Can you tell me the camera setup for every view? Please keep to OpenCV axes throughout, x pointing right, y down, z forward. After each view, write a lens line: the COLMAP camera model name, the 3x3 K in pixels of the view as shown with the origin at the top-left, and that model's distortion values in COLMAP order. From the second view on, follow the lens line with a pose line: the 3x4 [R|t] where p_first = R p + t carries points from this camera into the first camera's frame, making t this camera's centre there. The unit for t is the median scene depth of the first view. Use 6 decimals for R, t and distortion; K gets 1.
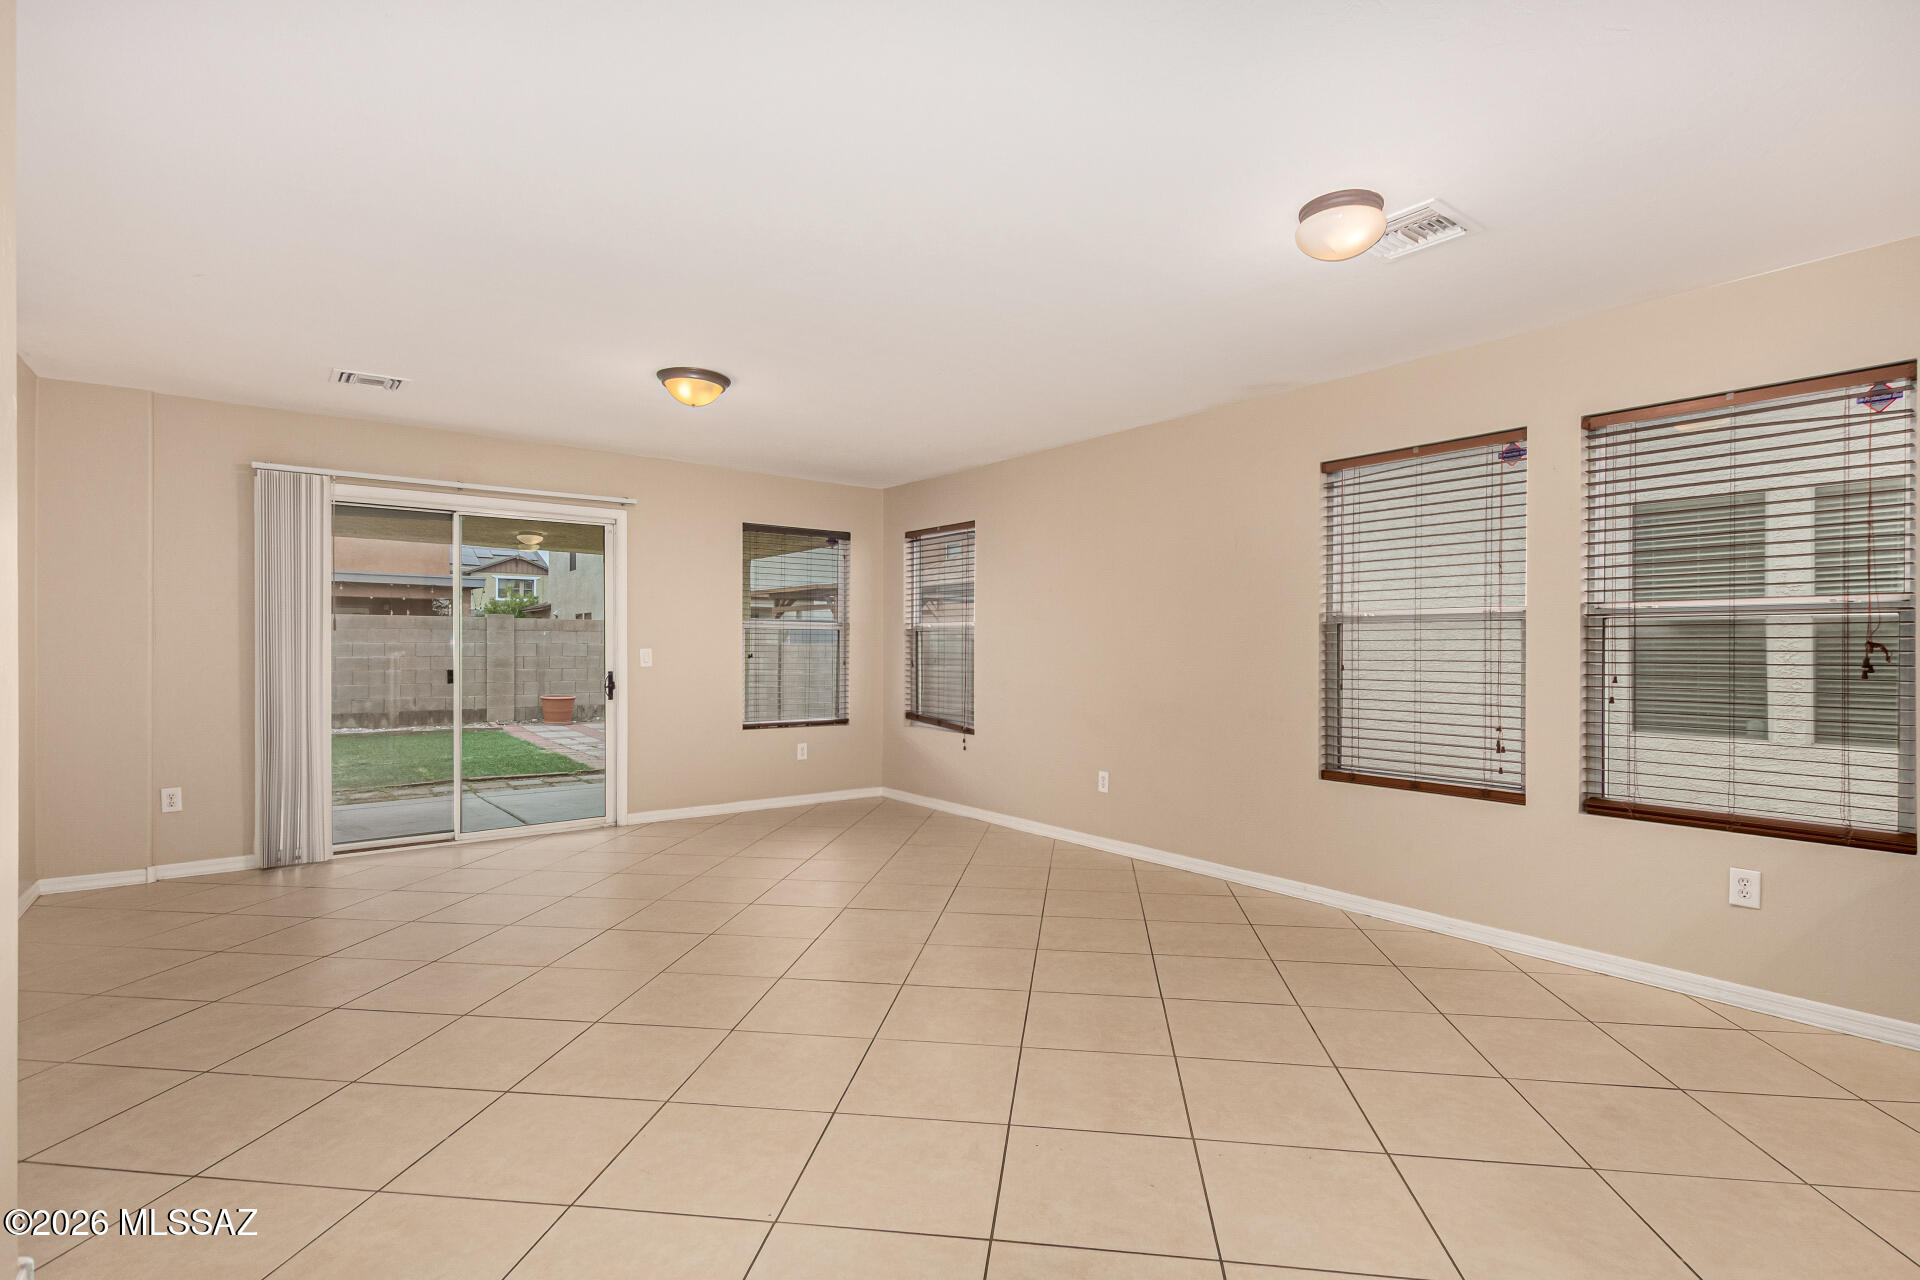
lens RADIAL K [[926.9, 0, 960.0], [0, 926.9, 640.0], [0, 0, 1]] dist [0.008666, -0.000413]
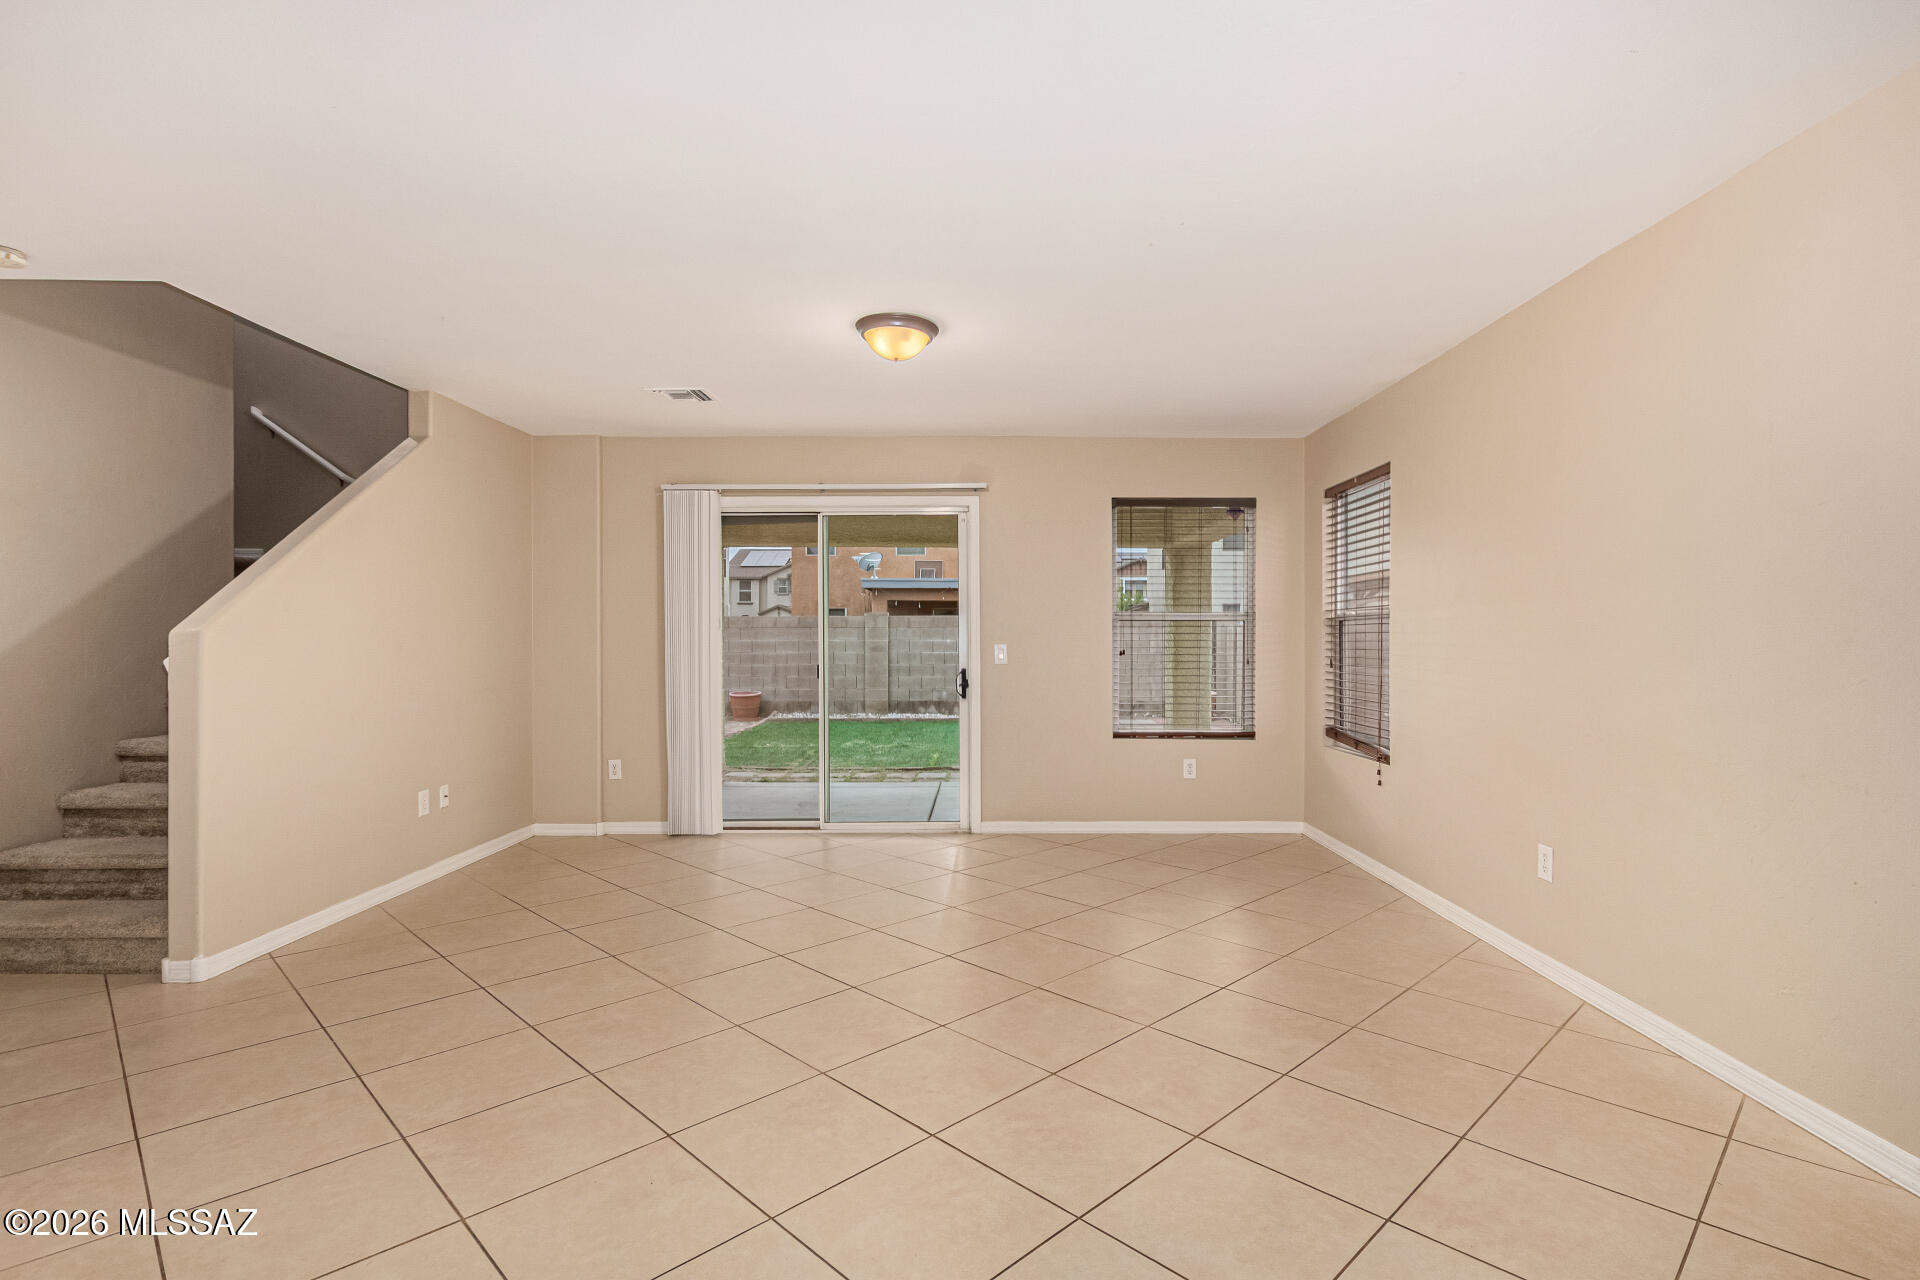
lens RADIAL K [[926.9, 0, 960.0], [0, 926.9, 640.0], [0, 0, 1]] dist [0.008666, -0.000413]
pose [[0.789450, -0.005410, -0.613791, 0.194914], [0.007960, 0.999967, 0.001424, 0.003397], [0.613763, -0.006010, 0.789468, 0.248588]]
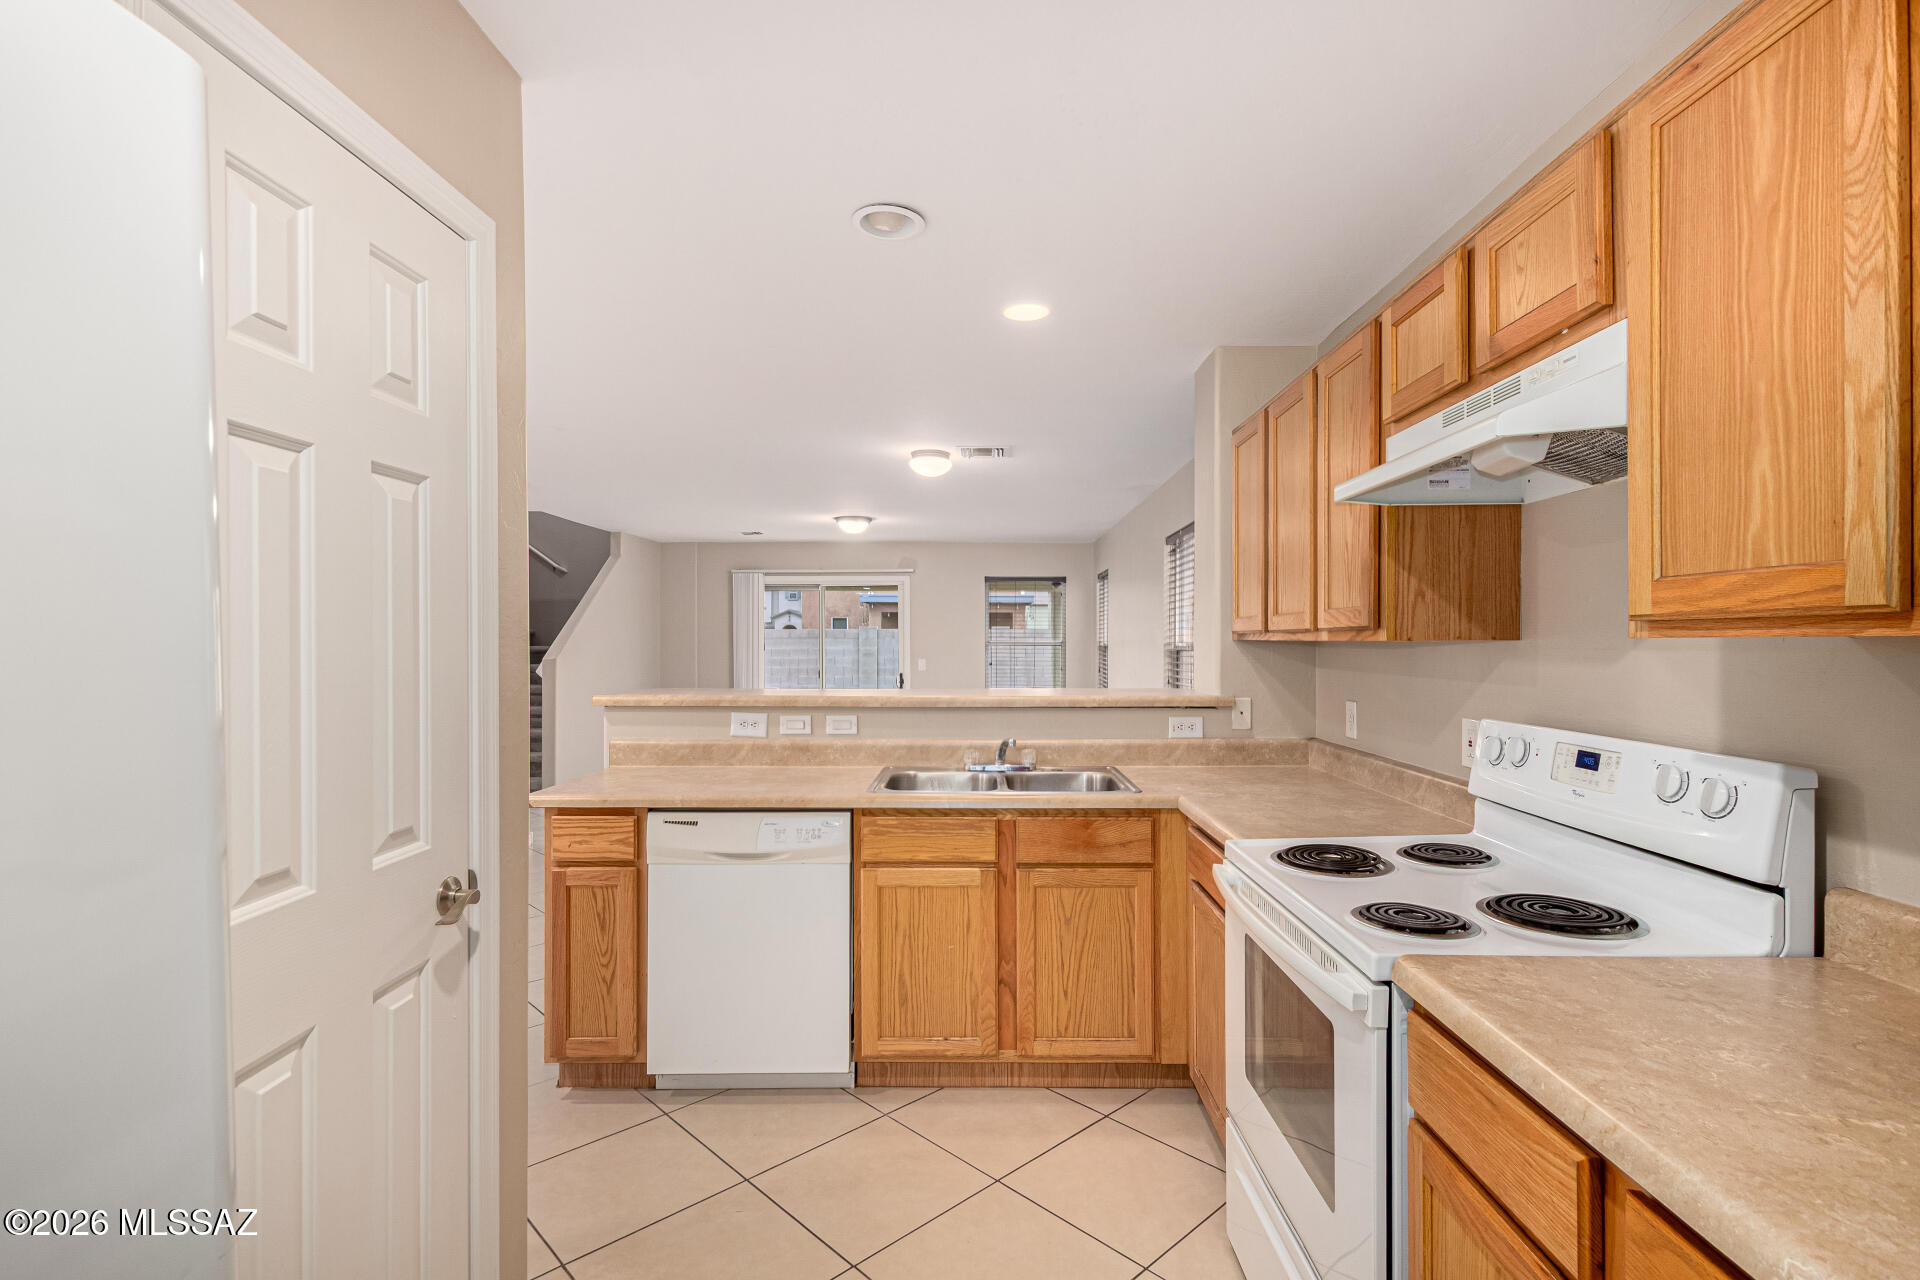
lens RADIAL K [[895.3, 0, 957.3], [0, 895.3, 640.0], [0, 0, 1]] dist [-0.001337, -0.000575]
pose [[0.785391, -0.004542, -0.618983, 0.686309], [0.007074, 0.999974, 0.001639, -0.026647], [0.618959, -0.005666, 0.785403, -0.199104]]
